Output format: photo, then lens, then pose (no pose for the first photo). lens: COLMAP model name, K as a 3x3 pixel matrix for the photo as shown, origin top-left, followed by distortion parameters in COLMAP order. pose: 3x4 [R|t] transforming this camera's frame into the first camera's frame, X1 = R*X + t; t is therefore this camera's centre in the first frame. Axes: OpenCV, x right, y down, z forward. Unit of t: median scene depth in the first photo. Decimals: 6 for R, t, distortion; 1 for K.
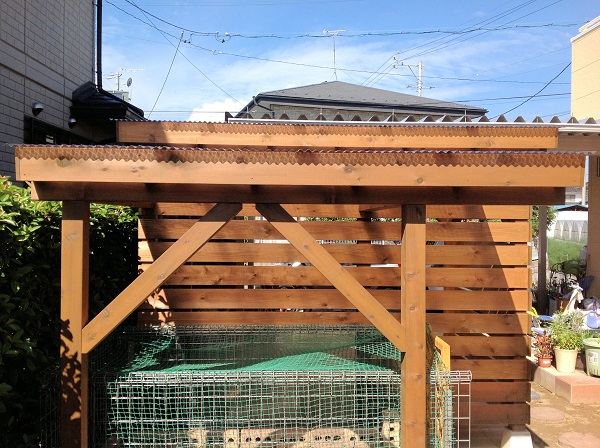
lens RADIAL K [[560.2, 0, 301.6], [0, 560.2, 225.8], [0, 0, 1]] dist [0.178802, -0.326993]
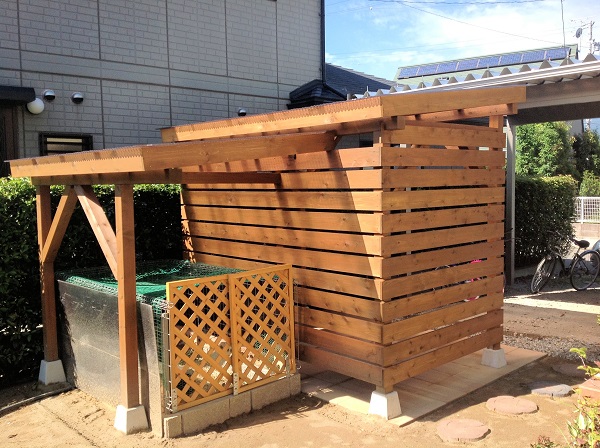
lens RADIAL K [[560.2, 0, 301.6], [0, 560.2, 225.8], [0, 0, 1]] dist [0.178802, -0.326993]
pose [[0.656429, 0.039441, -0.753356, 1.078468], [0.014499, 0.997788, 0.064872, -0.012806], [0.754249, -0.053506, 0.654405, 0.235362]]
